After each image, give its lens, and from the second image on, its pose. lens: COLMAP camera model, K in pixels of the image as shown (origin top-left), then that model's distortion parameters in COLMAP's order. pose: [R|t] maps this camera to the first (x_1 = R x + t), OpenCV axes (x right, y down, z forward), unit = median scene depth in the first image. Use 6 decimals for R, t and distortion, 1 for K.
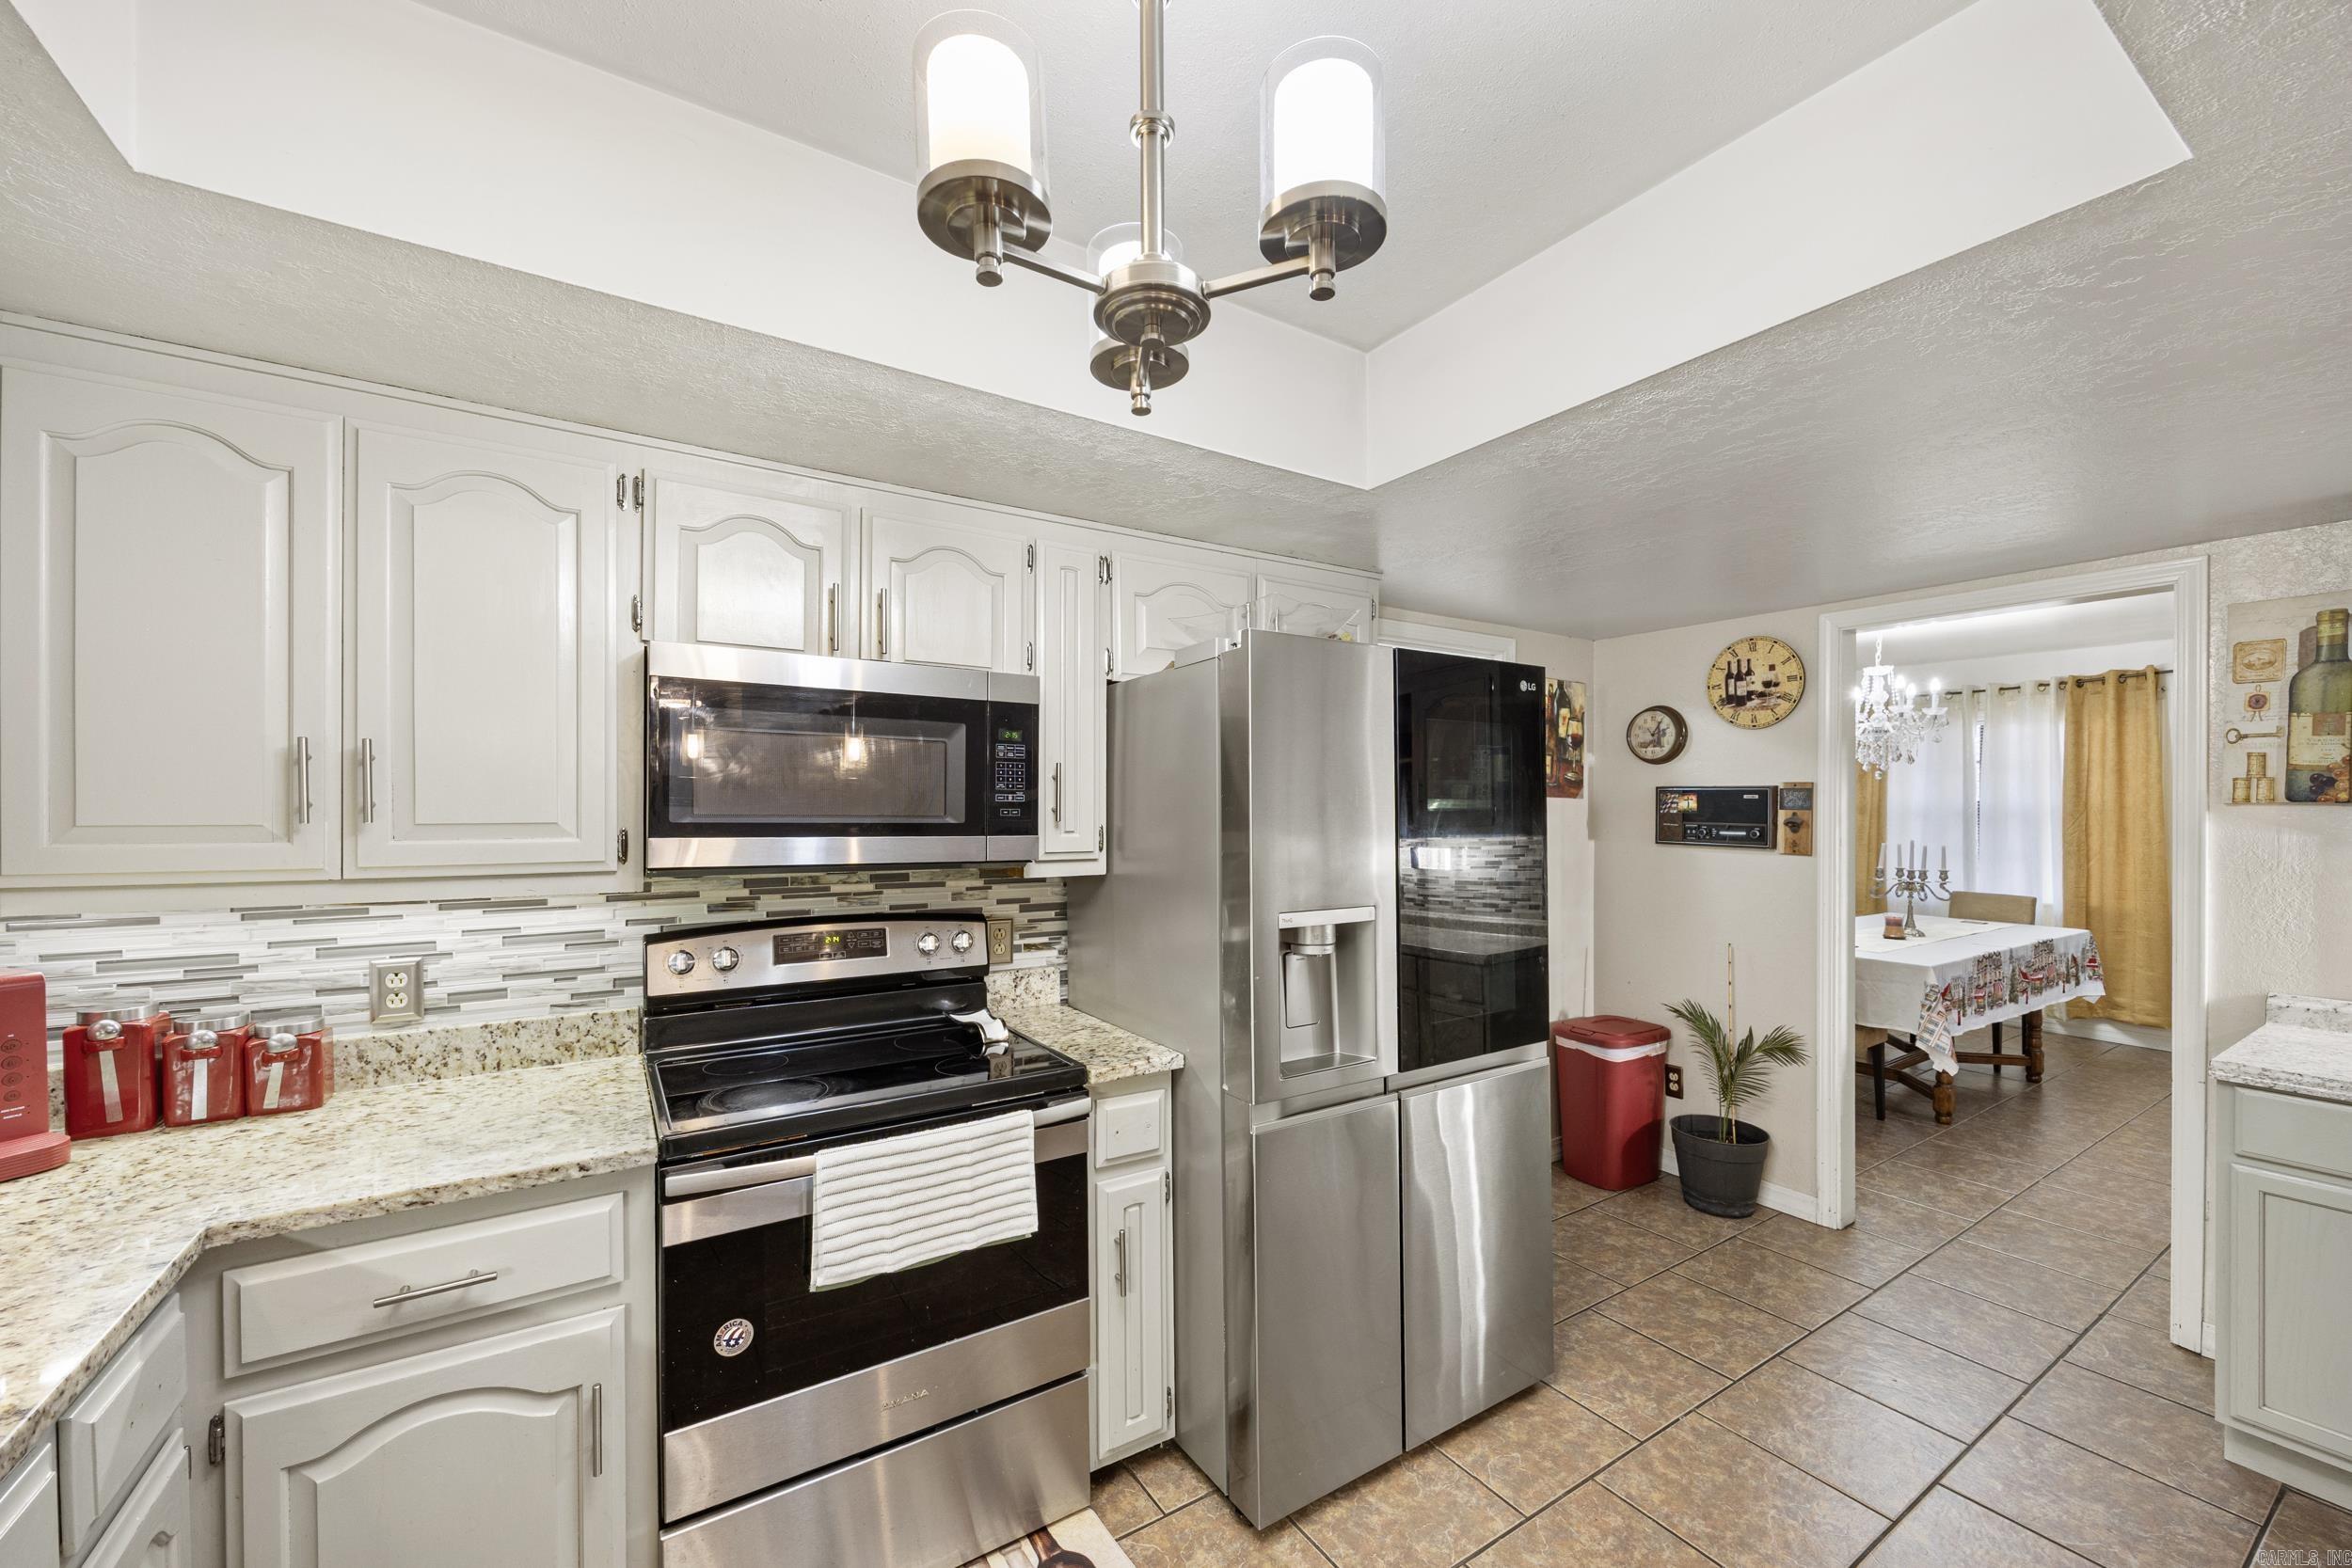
lens RADIAL K [[915.4, 0, 1192.5], [0, 915.4, 814.0], [0, 0, 1]] dist [-0.004558, -0.000098]
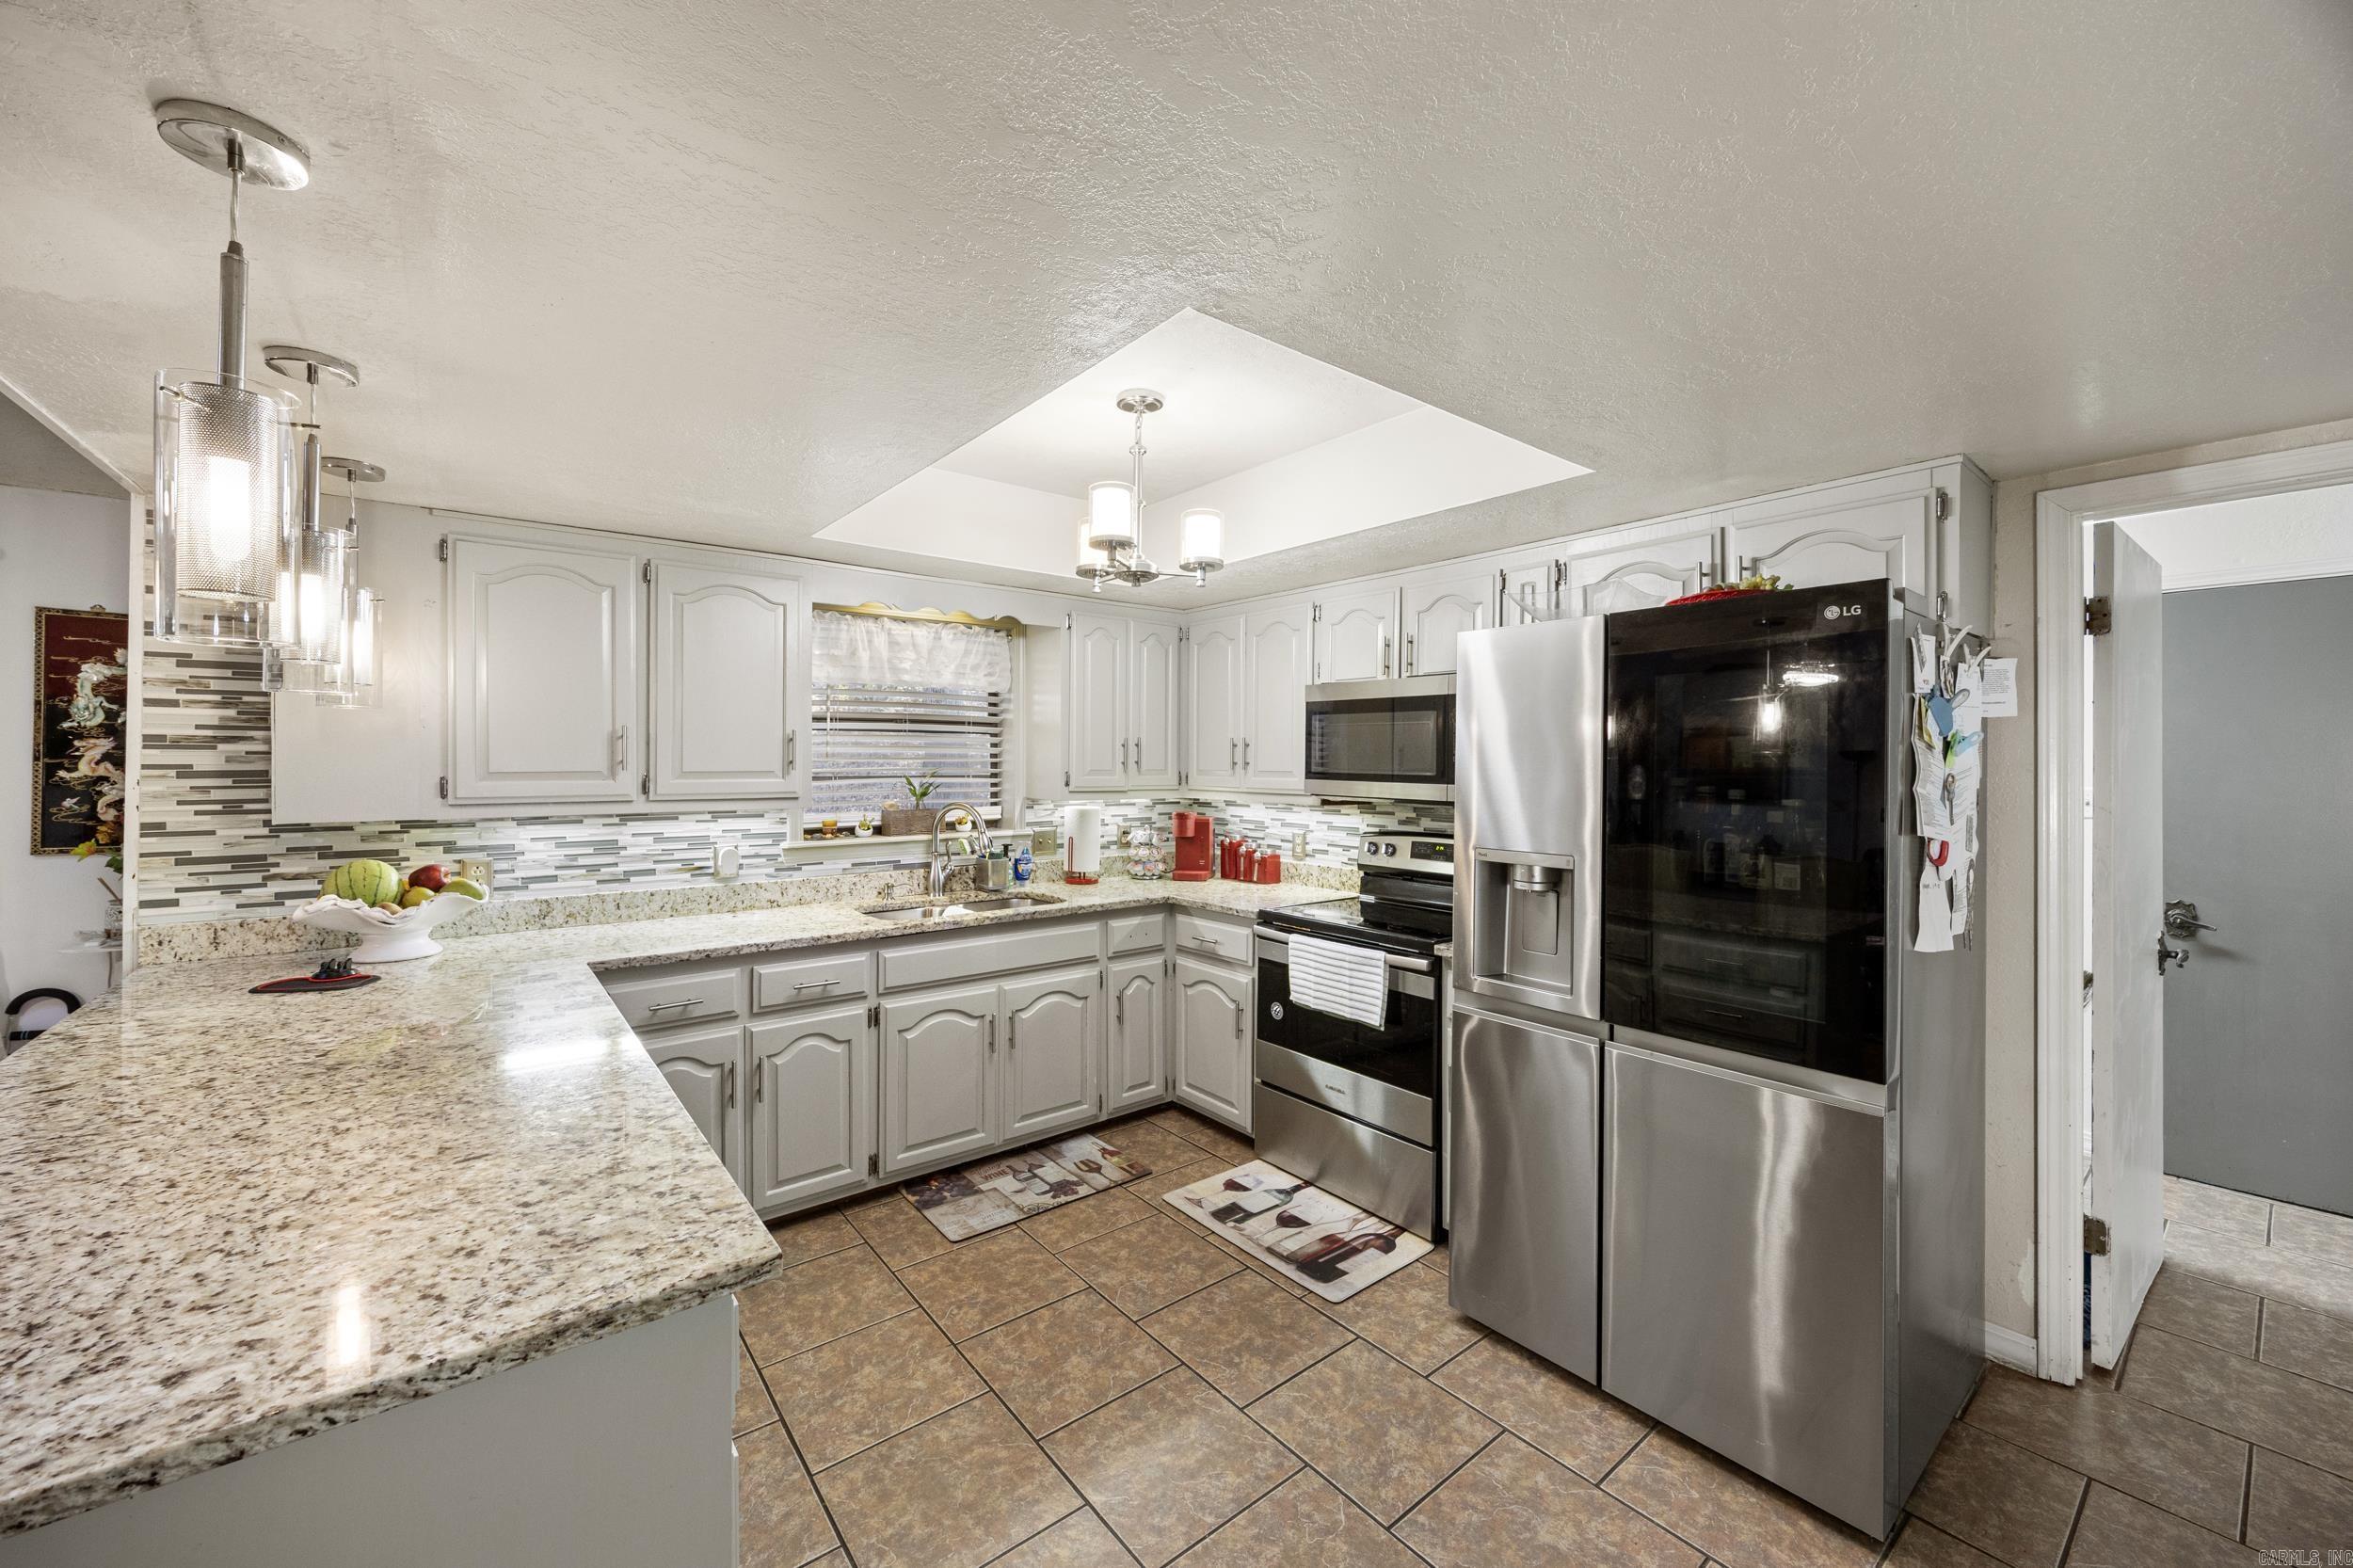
lens RADIAL K [[915.9, 0, 1180.9], [0, 915.9, 766.1], [0, 0, 1]] dist [-0.004558, -0.000098]
pose [[0.103059, 0.003535, -0.994669, 1.403196], [-0.014186, 0.999897, 0.002084, -0.002974], [0.994574, 0.013896, 0.103098, 0.474182]]
